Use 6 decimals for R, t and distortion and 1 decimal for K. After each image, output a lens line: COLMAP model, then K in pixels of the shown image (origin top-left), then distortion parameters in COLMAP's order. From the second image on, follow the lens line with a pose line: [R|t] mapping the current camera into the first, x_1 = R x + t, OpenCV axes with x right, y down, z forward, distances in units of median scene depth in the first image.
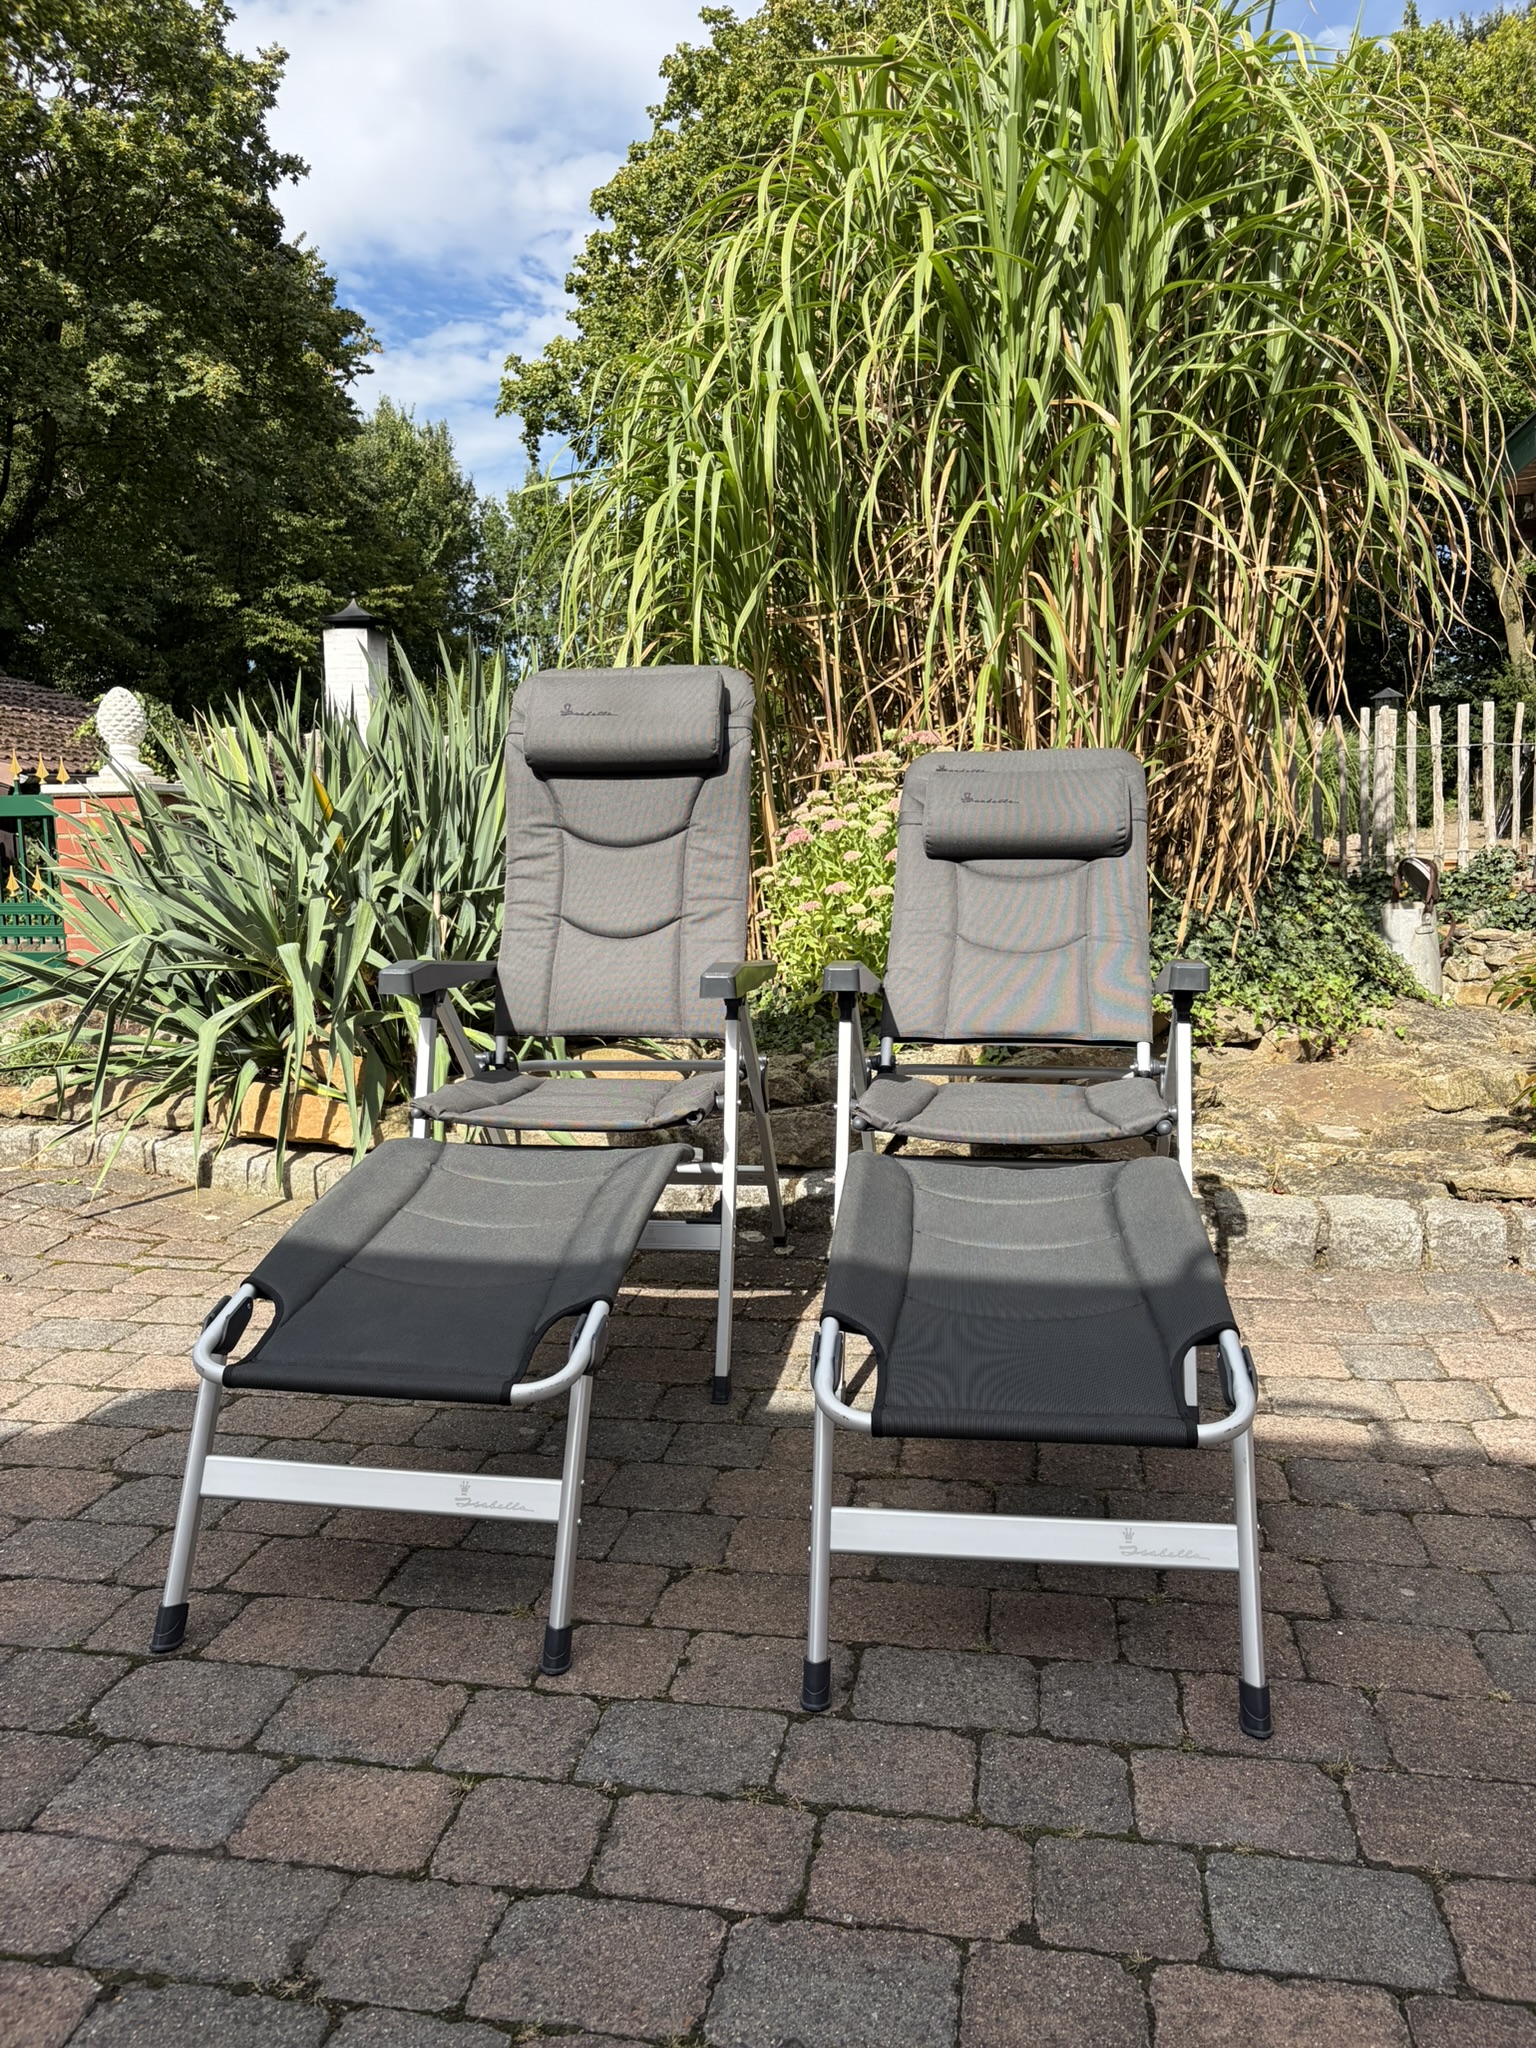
lens RADIAL K [[1561.5, 0, 777.2], [0, 1561.5, 1020.6], [0, 0, 1]] dist [0.032127, -0.029125]
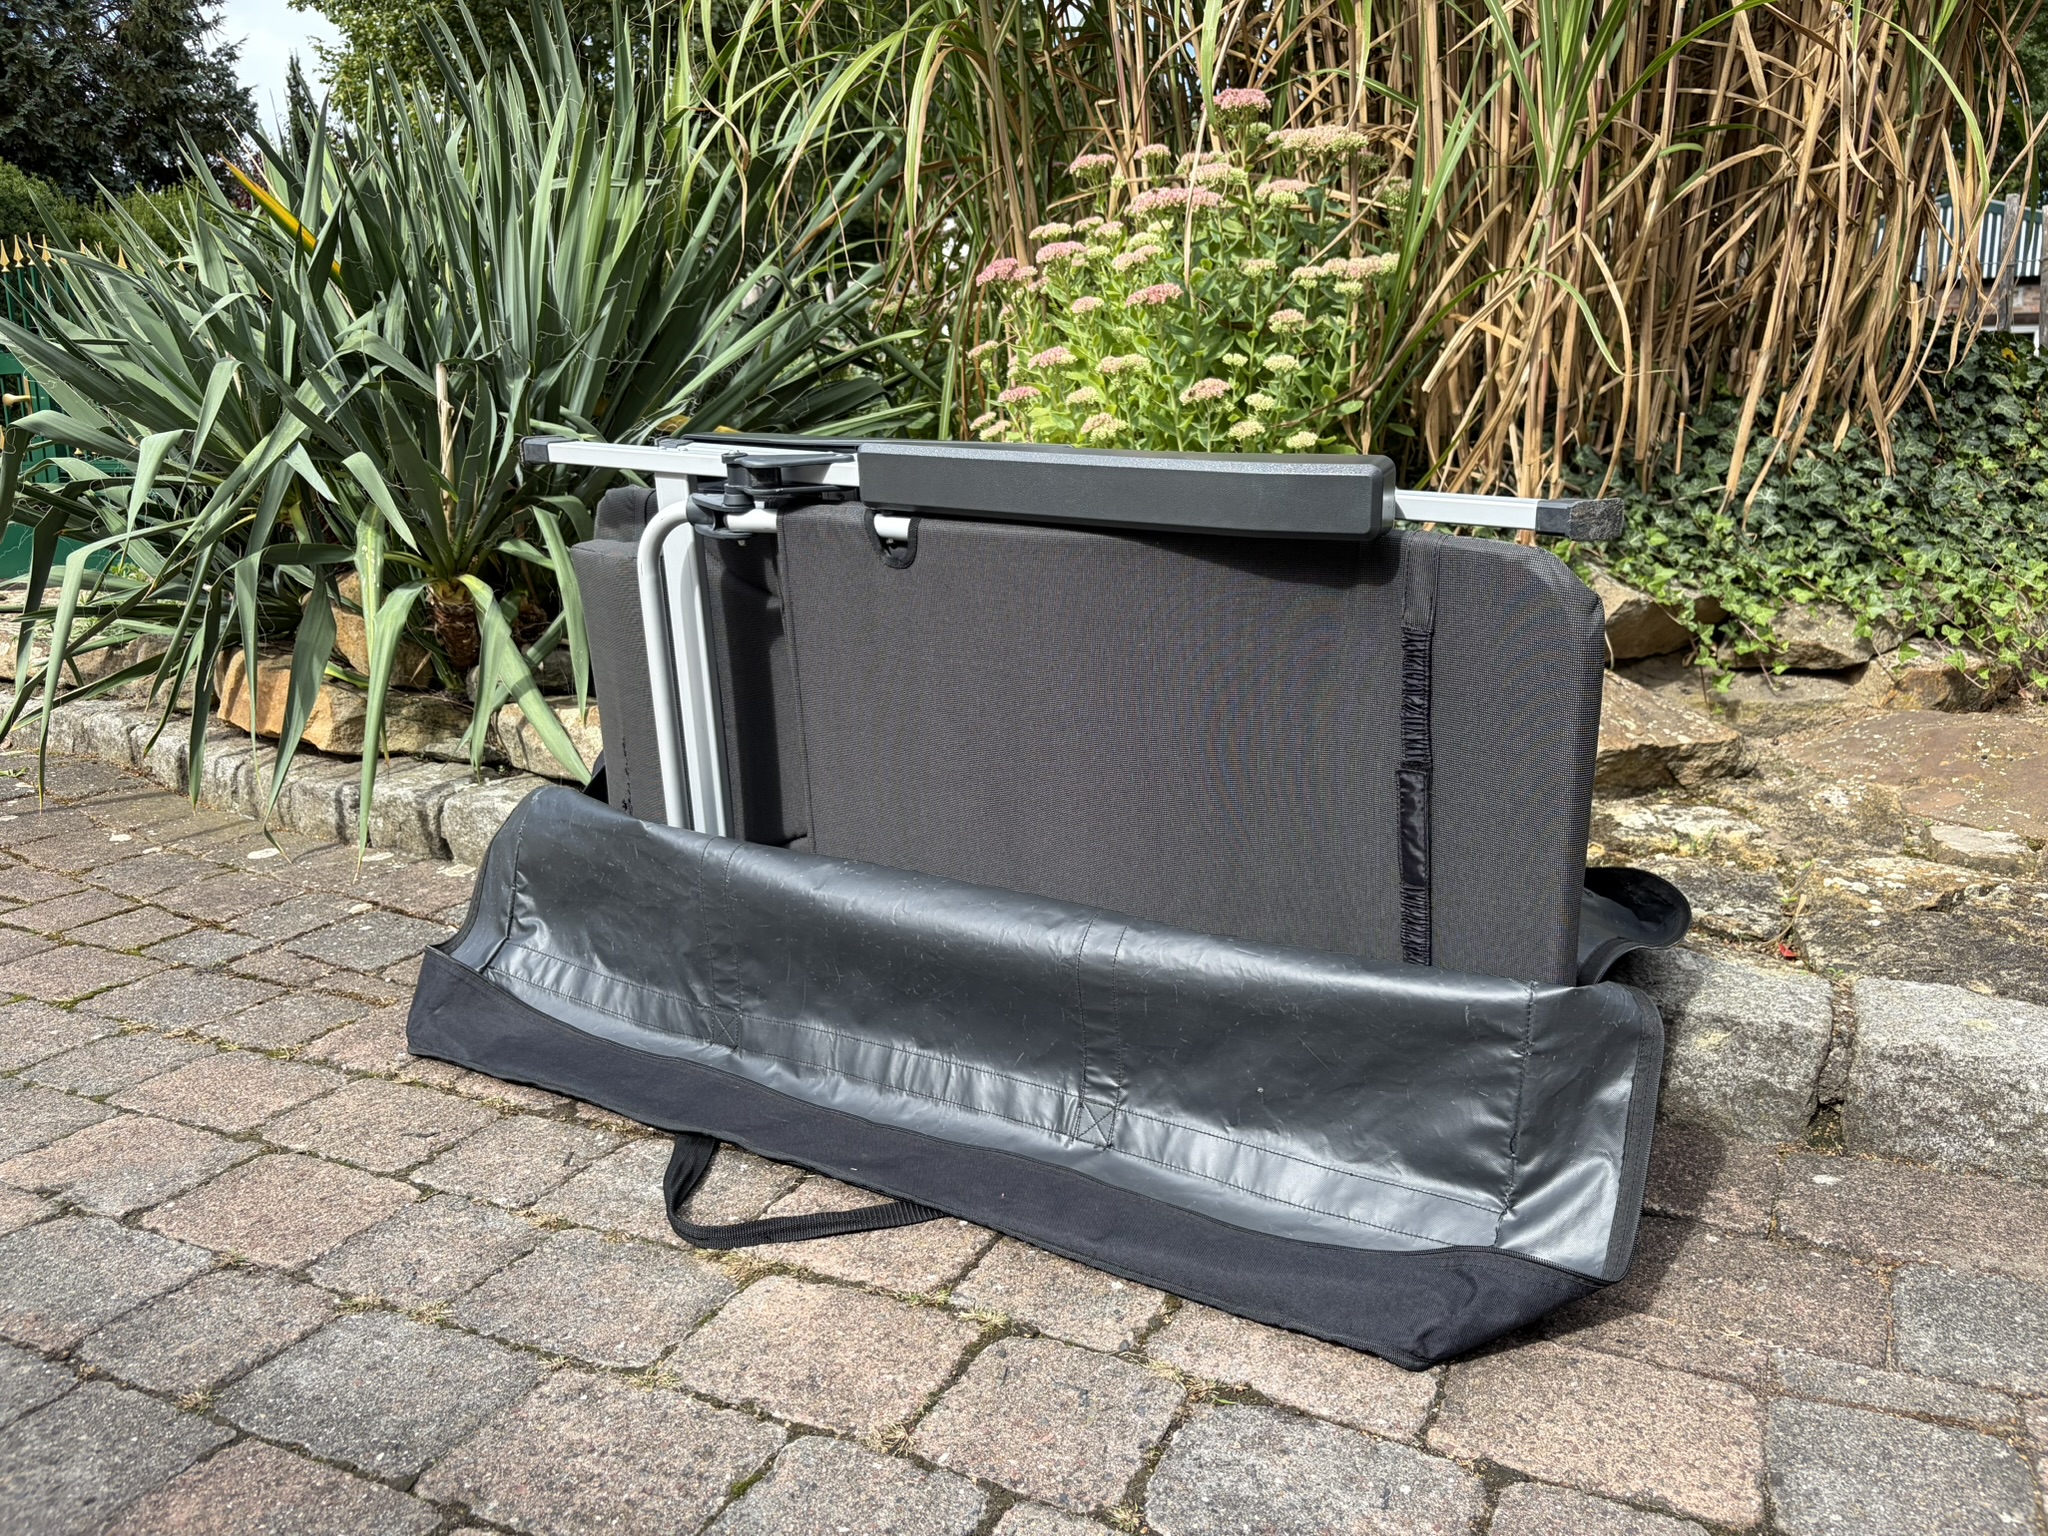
lens RADIAL K [[1561.5, 0, 1038.9], [0, 1561.5, 780.4], [0, 0, 1]] dist [0.032127, -0.029125]
pose [[0.960709, 0.066574, -0.269456, 0.177794], [-0.046780, 0.995758, 0.079234, 0.022114], [0.273588, -0.063516, 0.959748, 0.374201]]
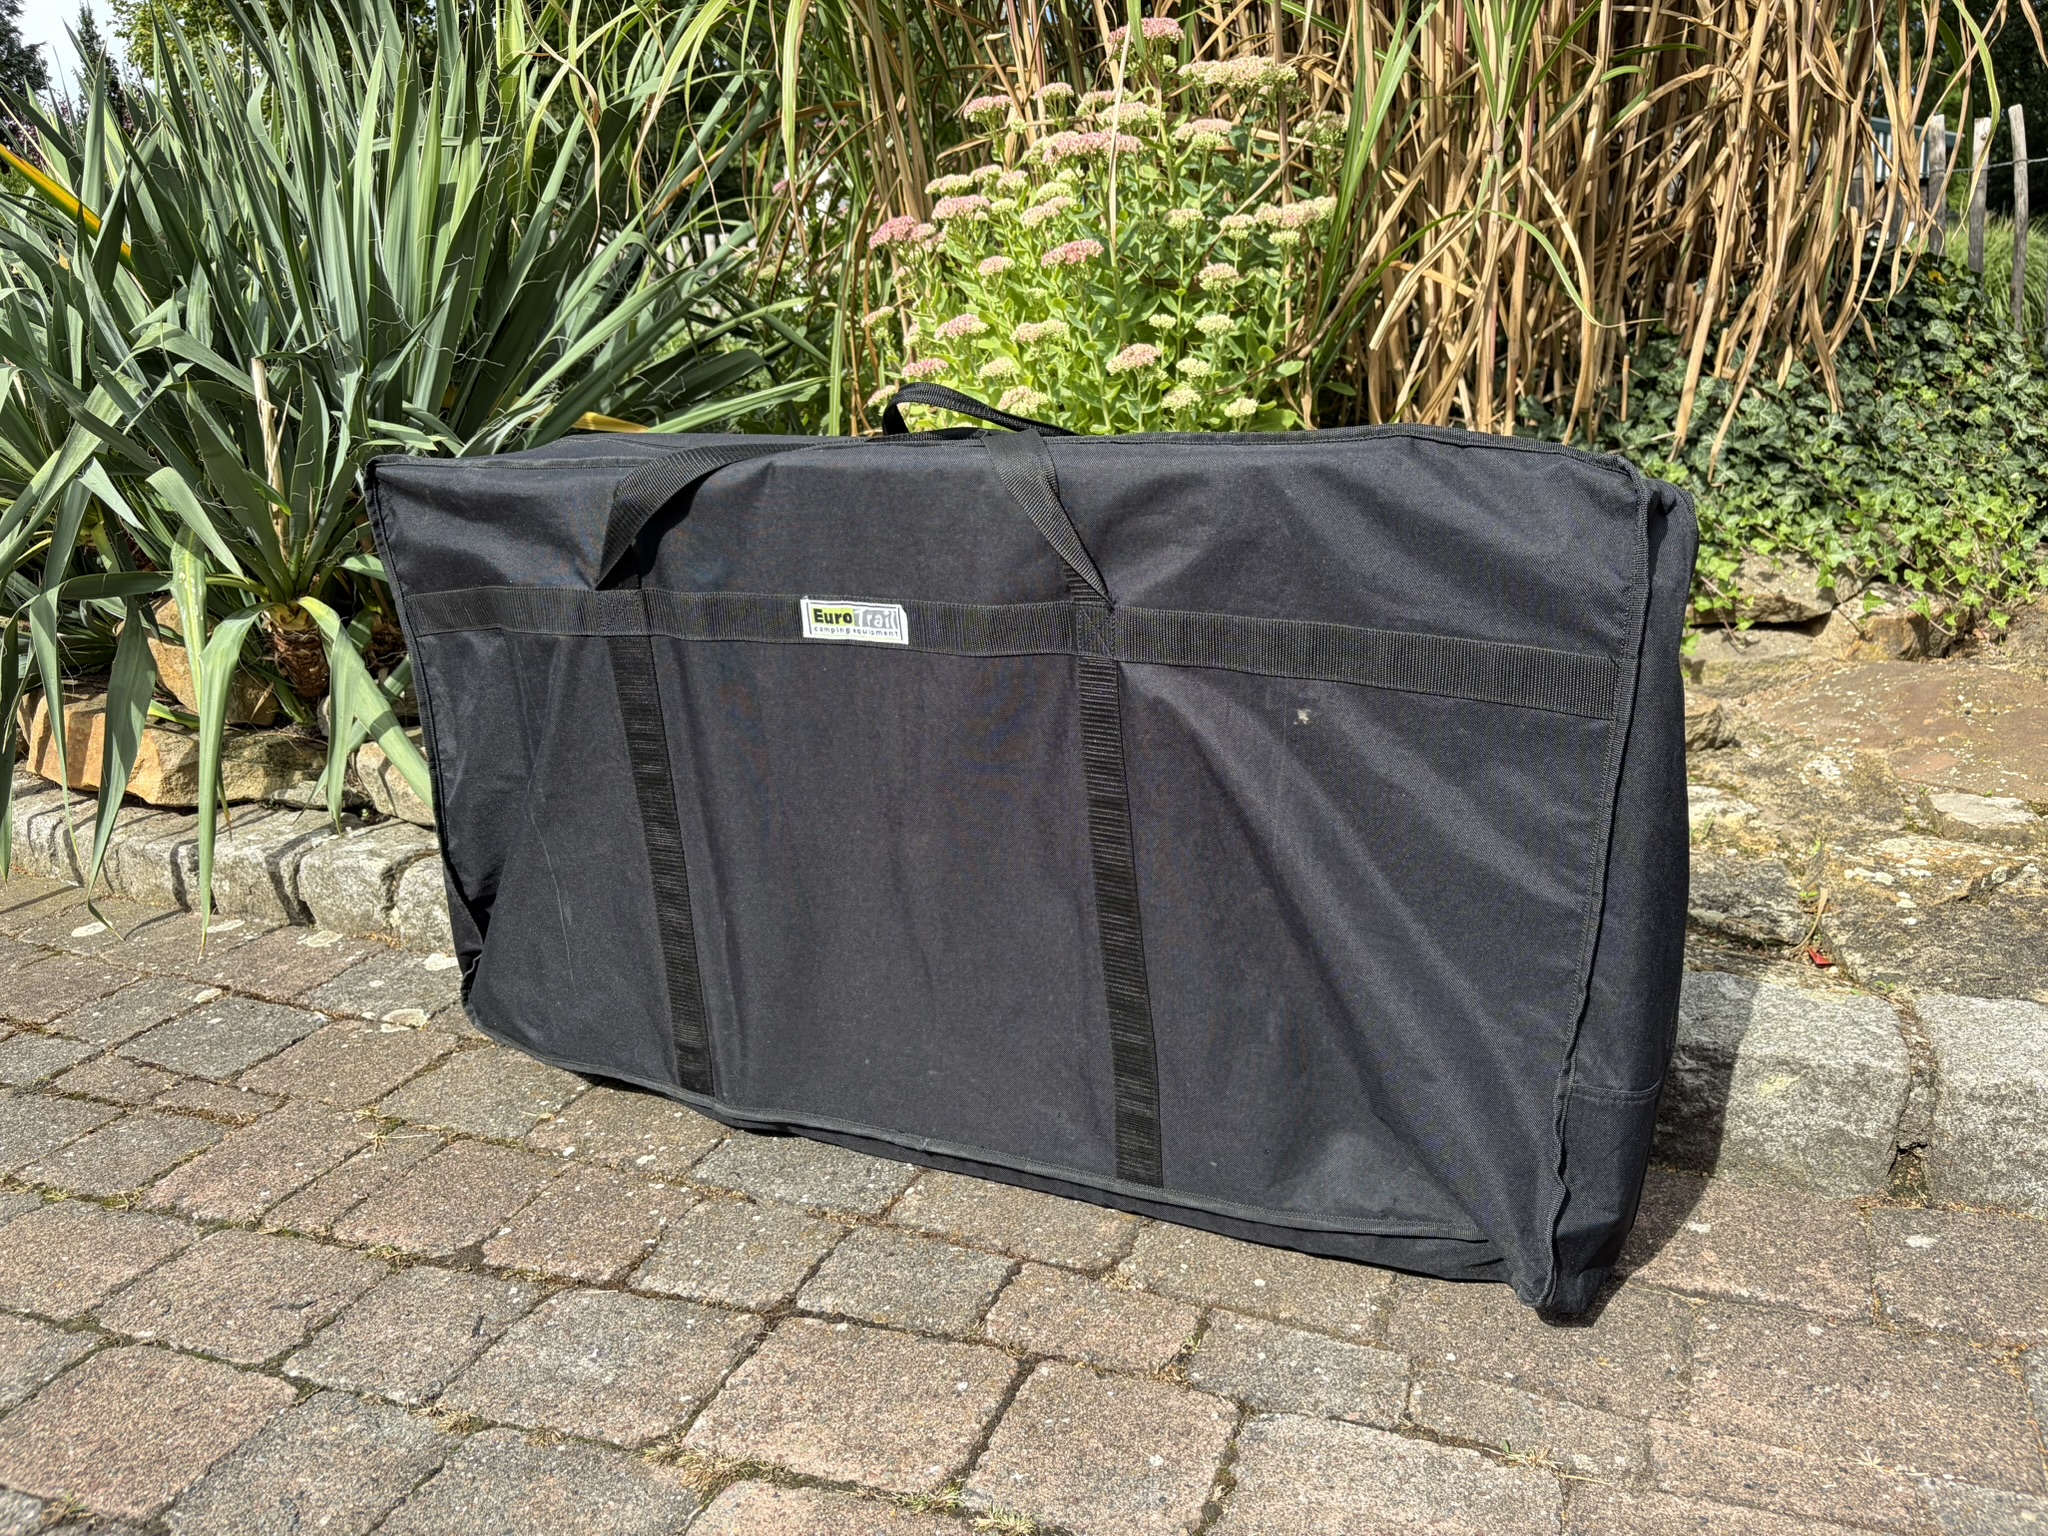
lens RADIAL K [[1561.5, 0, 1045.2], [0, 1561.5, 772.7], [0, 0, 1]] dist [0.032127, -0.029125]
pose [[0.981079, 0.015464, -0.192989, 0.149930], [0.005886, 0.993962, 0.109568, 0.004722], [0.193518, -0.108631, 0.975064, 0.417612]]
